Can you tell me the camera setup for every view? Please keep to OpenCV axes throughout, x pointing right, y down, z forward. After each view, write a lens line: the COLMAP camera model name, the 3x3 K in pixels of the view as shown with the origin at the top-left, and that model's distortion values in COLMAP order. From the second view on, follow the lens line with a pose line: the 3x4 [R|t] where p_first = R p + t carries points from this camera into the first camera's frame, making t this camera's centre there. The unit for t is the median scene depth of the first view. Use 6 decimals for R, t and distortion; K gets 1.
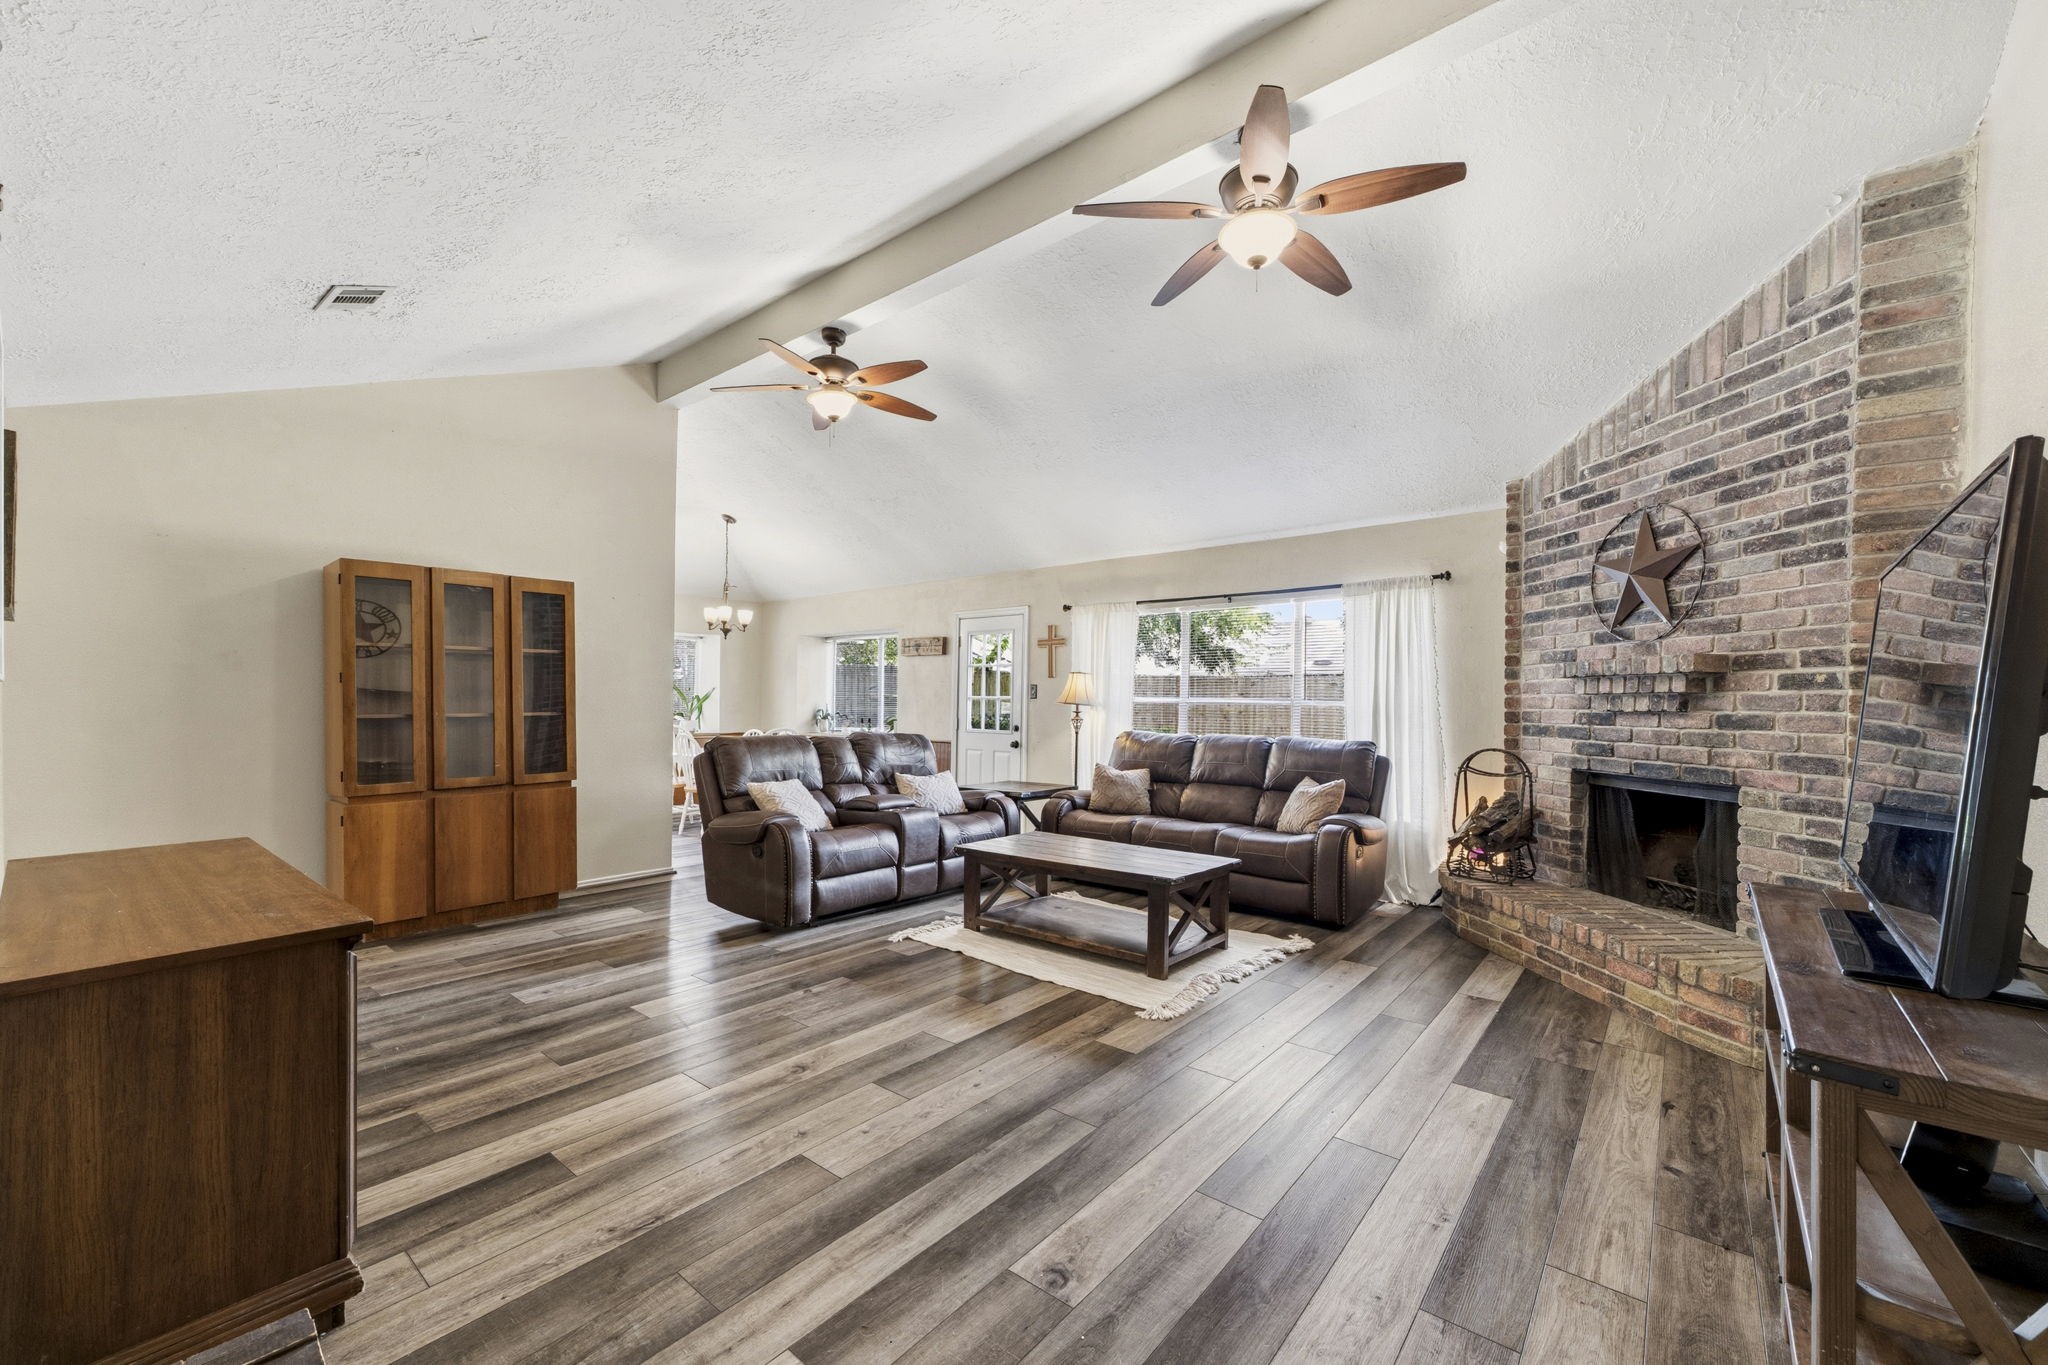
lens RADIAL K [[798.2, 0, 1040.2], [0, 798.2, 695.5], [0, 0, 1]] dist [0.001897, 0.000633]
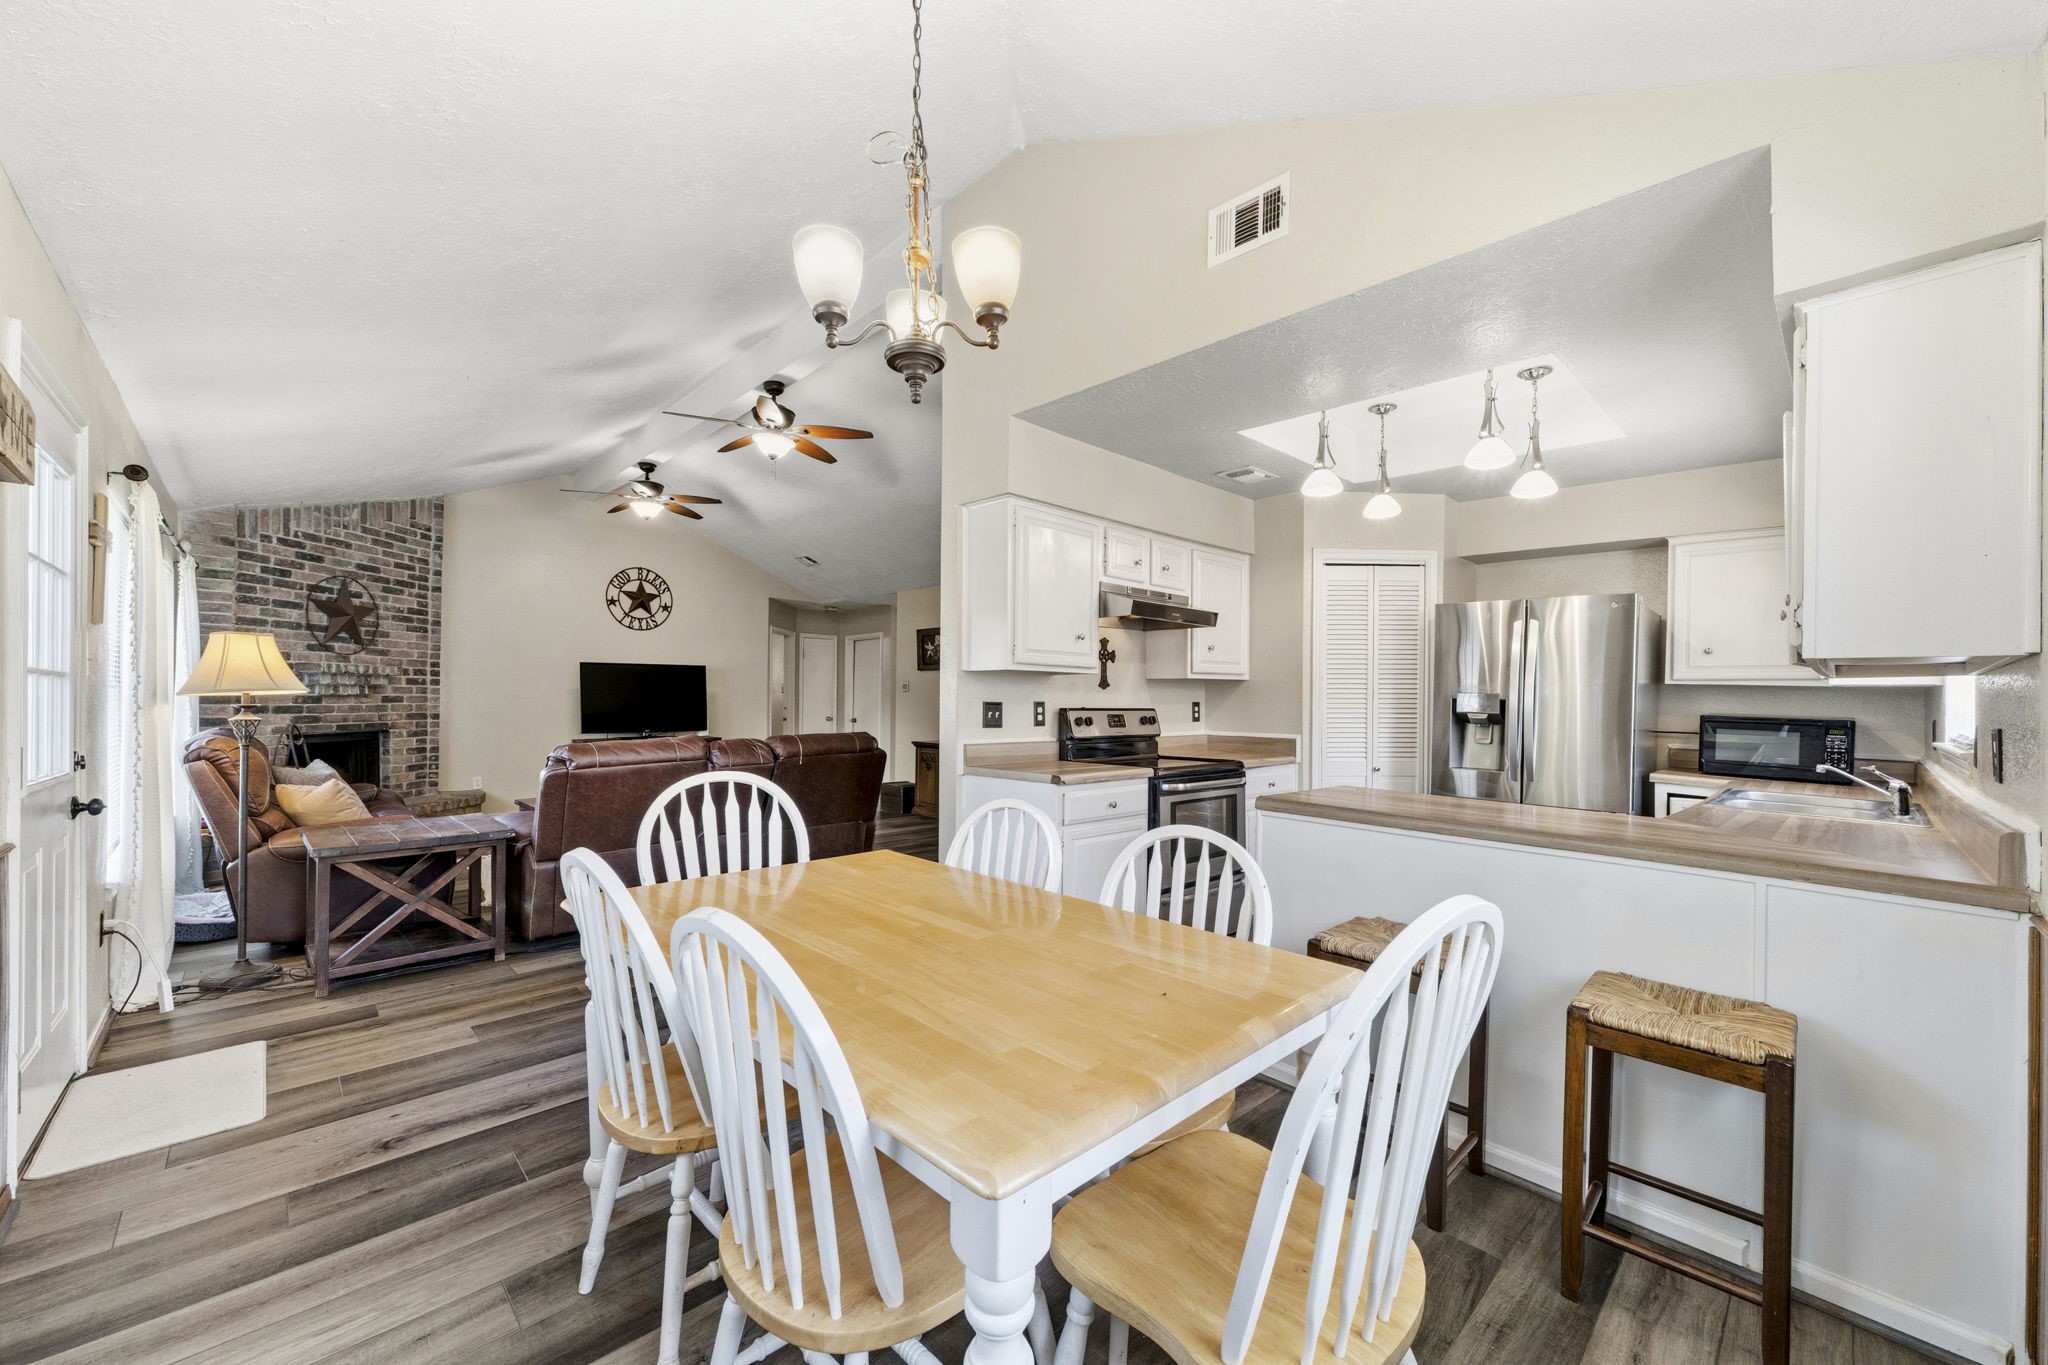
lens RADIAL K [[798.2, 0, 1029.1], [0, 798.2, 693.3], [0, 0, 1]] dist [0.001897, 0.000633]
pose [[-0.992389, -0.018210, 0.121785, -1.077658], [-0.020004, 0.999708, -0.013526, 0.012549], [-0.121504, -0.015859, -0.992464, 2.941798]]
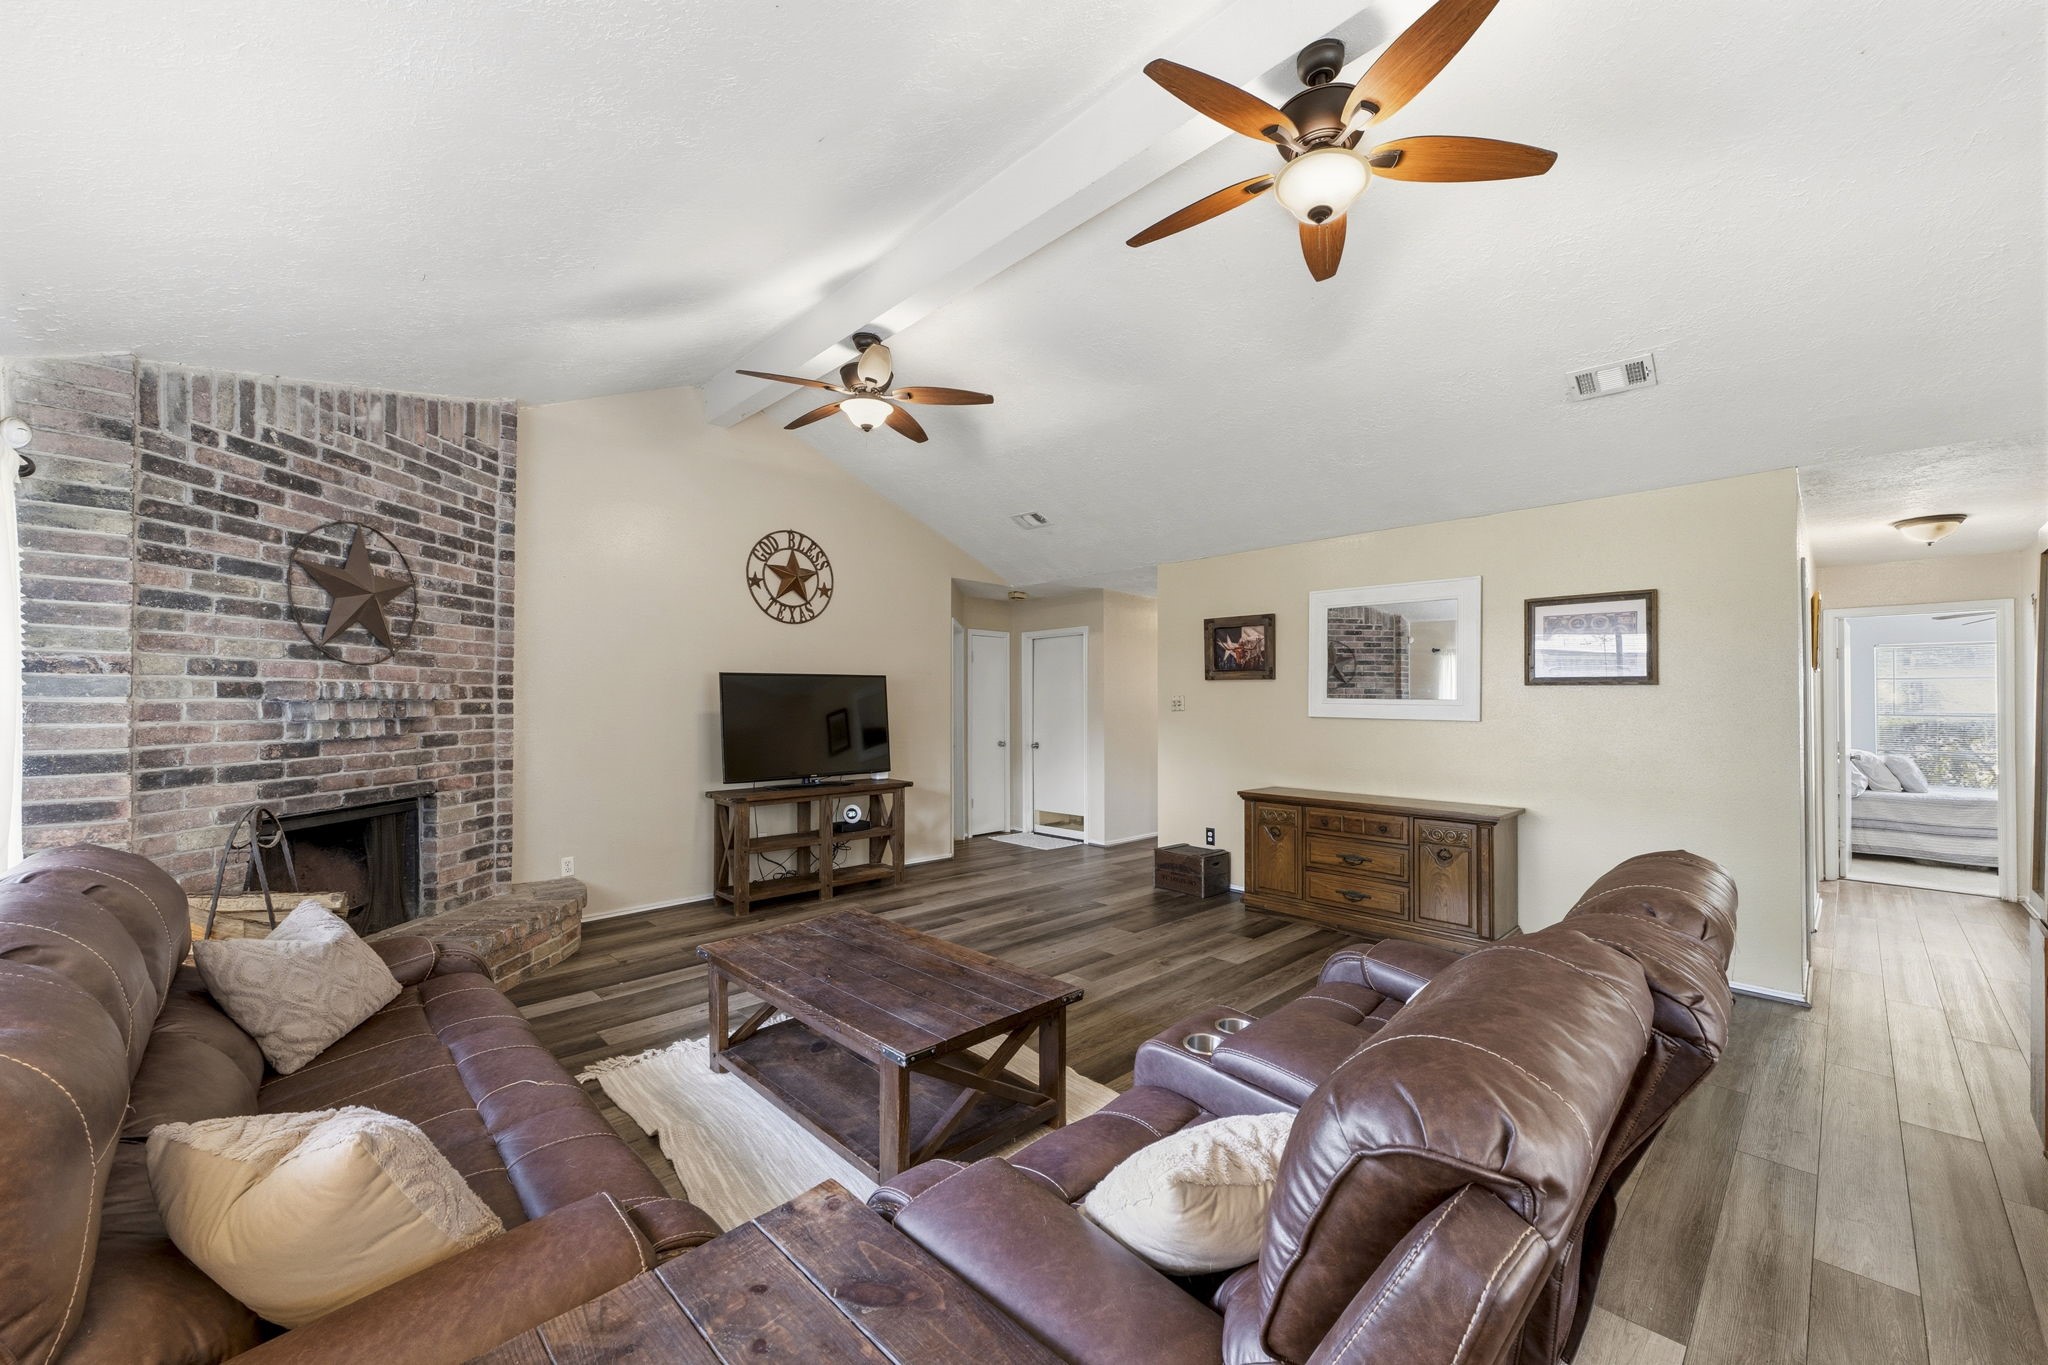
lens RADIAL K [[798.2, 0, 1032.0], [0, 798.2, 692.3], [0, 0, 1]] dist [0.001897, 0.000633]
pose [[-0.992830, -0.009074, 0.119186, -0.183728], [-0.011214, 0.999787, -0.017299, -0.030345], [-0.119004, -0.018511, -0.992721, 2.147548]]
